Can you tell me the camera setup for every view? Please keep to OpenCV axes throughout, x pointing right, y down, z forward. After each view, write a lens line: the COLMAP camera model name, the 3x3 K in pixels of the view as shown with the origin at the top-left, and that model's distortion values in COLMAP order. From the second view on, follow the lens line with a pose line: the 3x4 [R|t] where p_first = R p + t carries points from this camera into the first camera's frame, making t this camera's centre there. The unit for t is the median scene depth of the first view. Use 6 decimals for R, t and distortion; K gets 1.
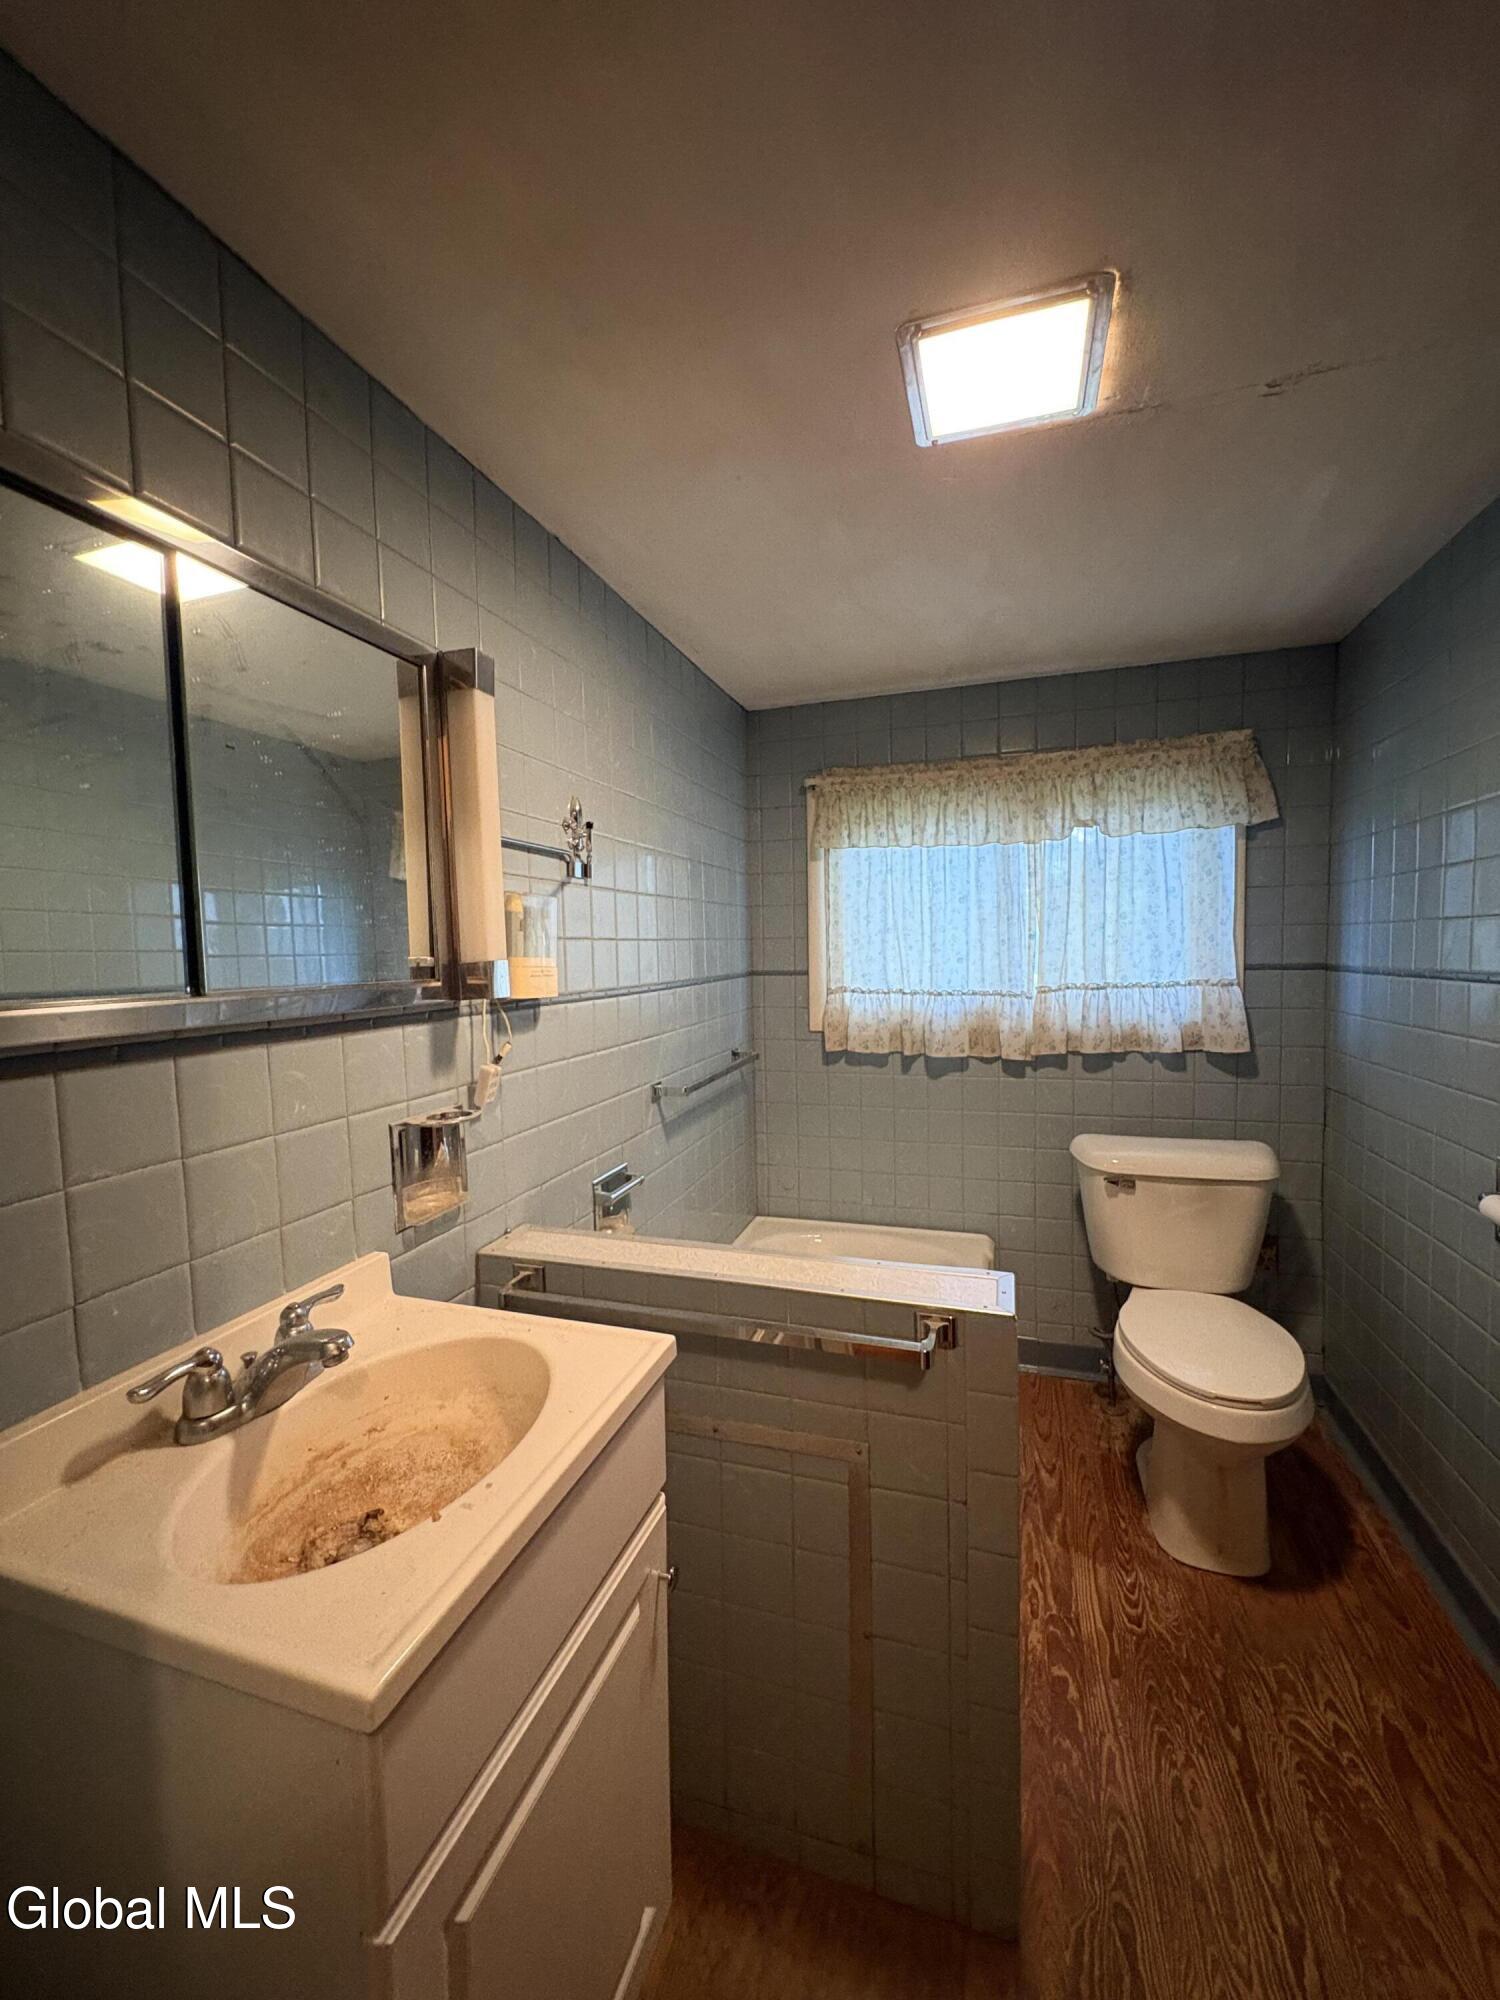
lens RADIAL K [[797.4, 0, 753.3], [0, 797.4, 1002.0], [0, 0, 1]] dist [0.000664, -0.000146]
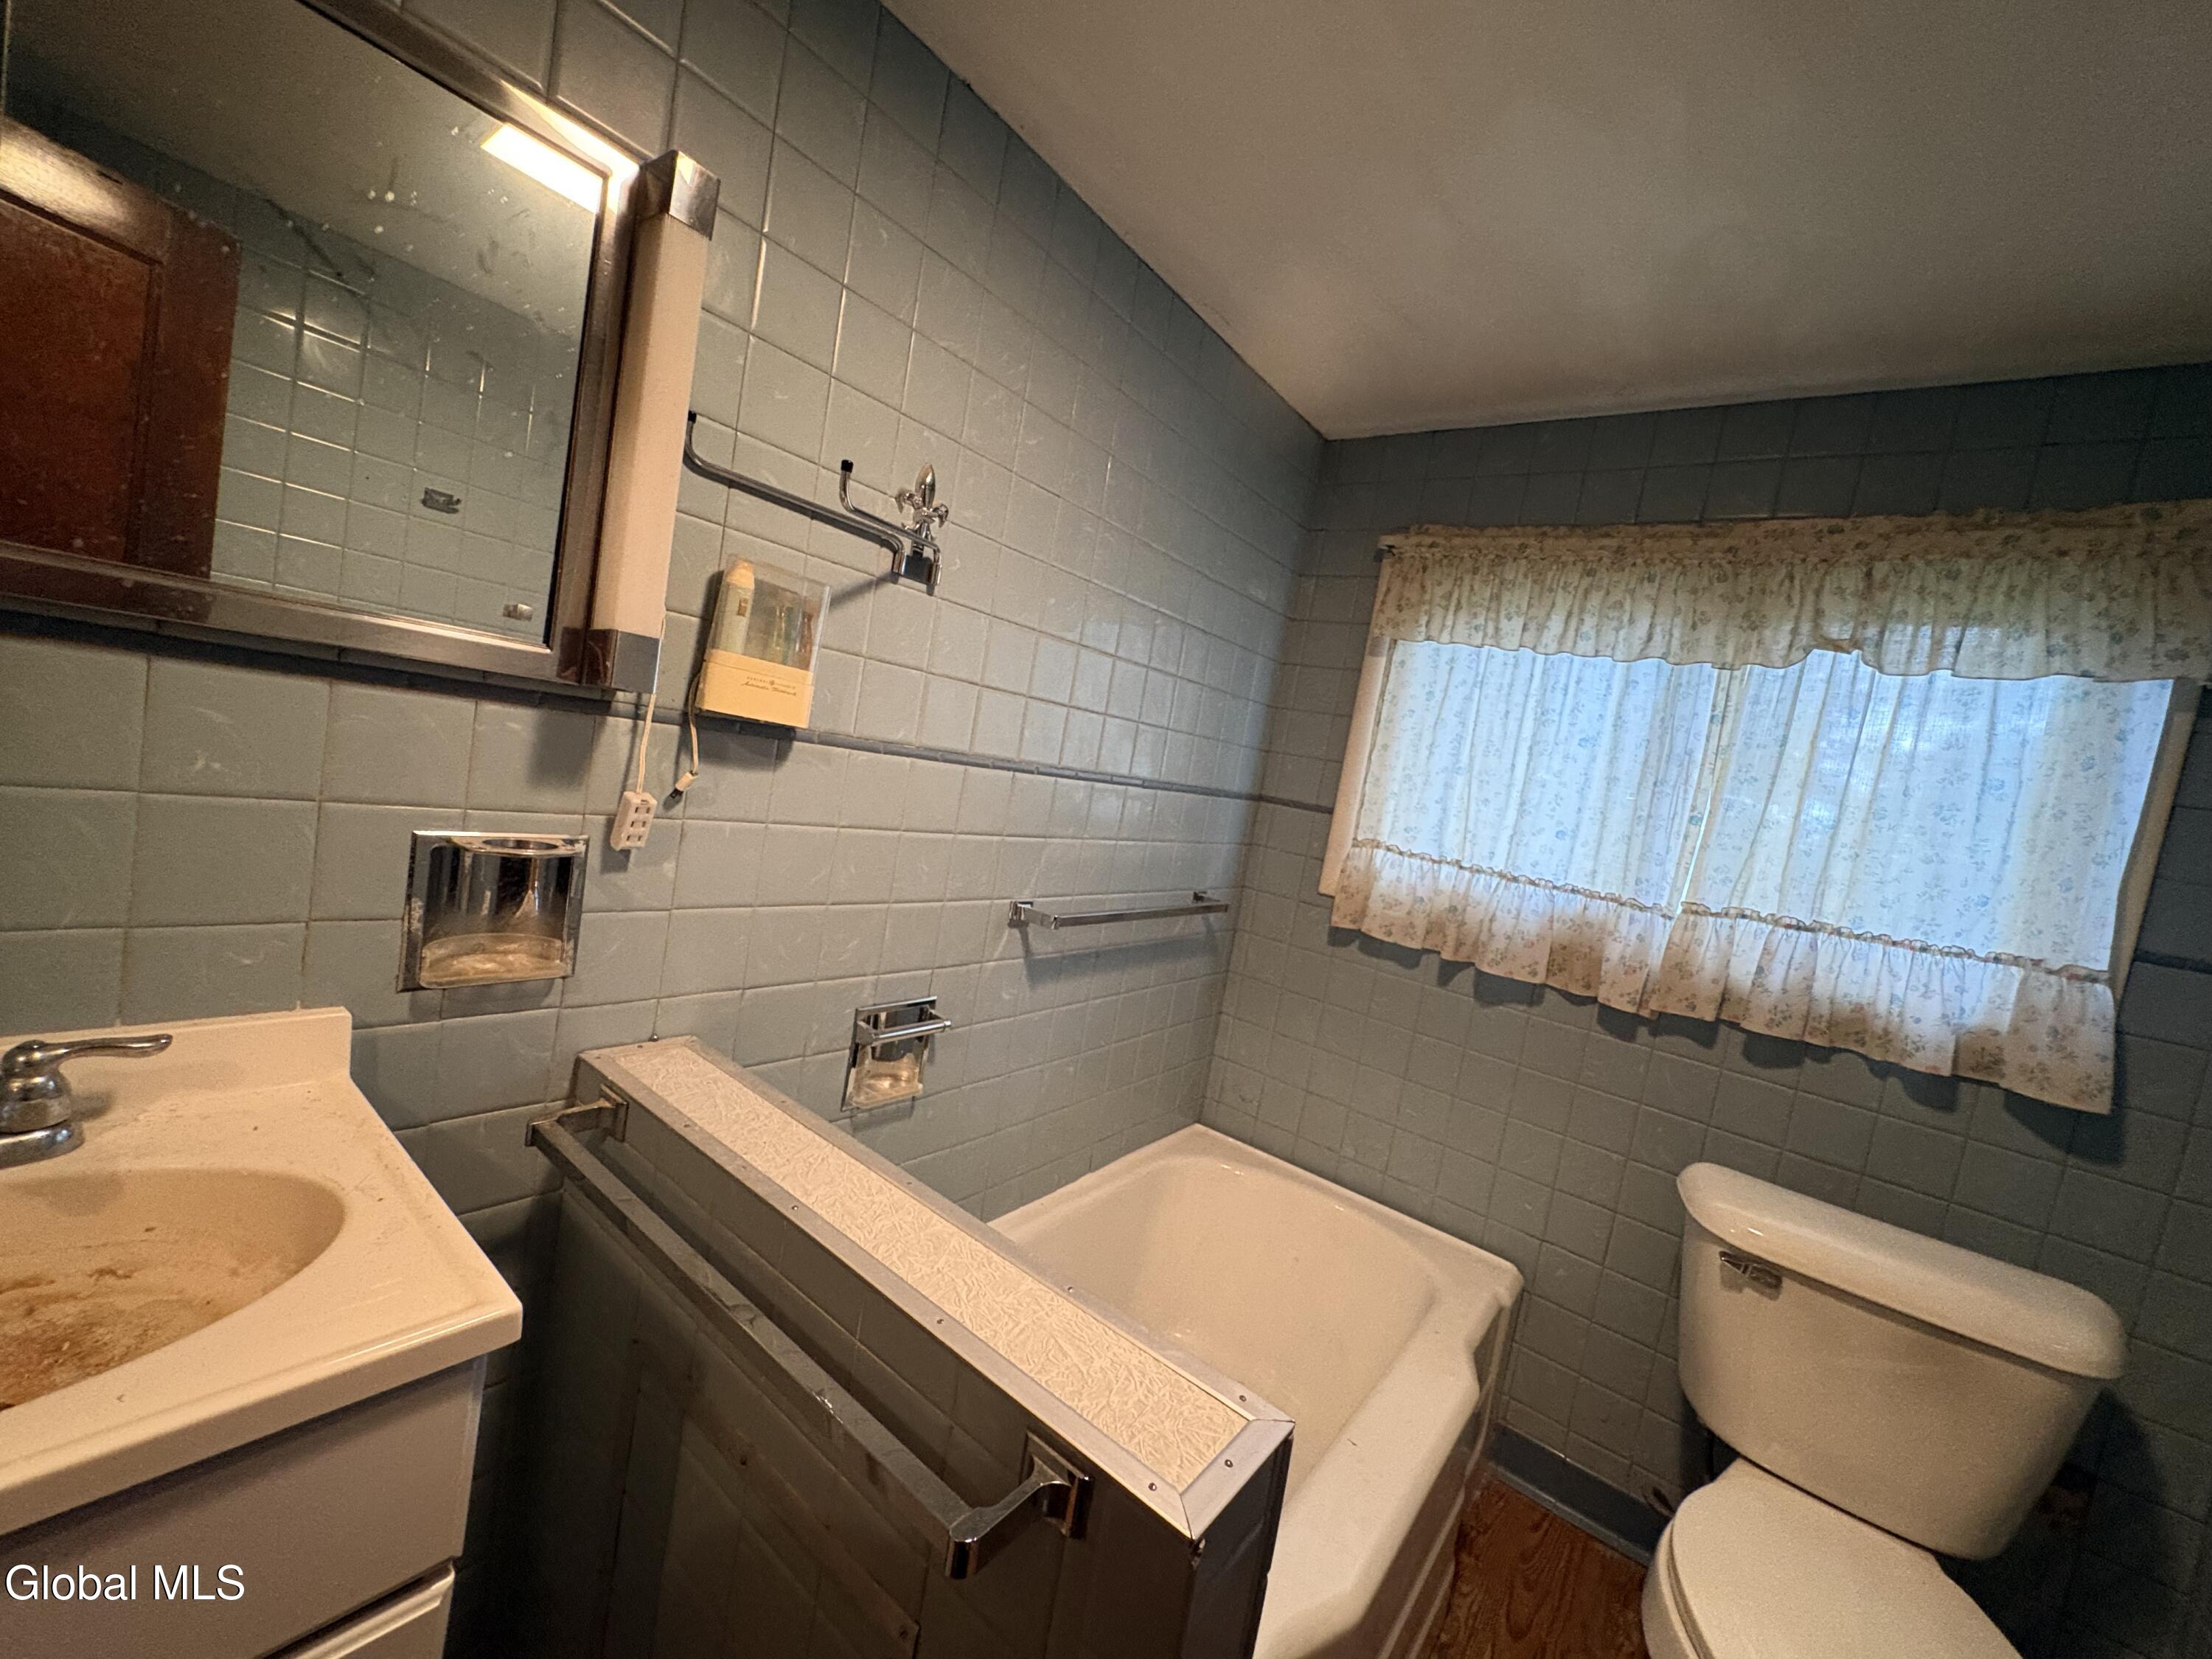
lens RADIAL K [[881.9, 0, 1106.5], [0, 881.9, 829.9], [0, 0, 1]] dist [0.000664, -0.000146]
pose [[0.923070, 0.205348, -0.325228, 0.164159], [-0.209596, 0.977533, 0.022331, 0.004594], [0.322507, 0.047554, 0.945372, 0.230963]]
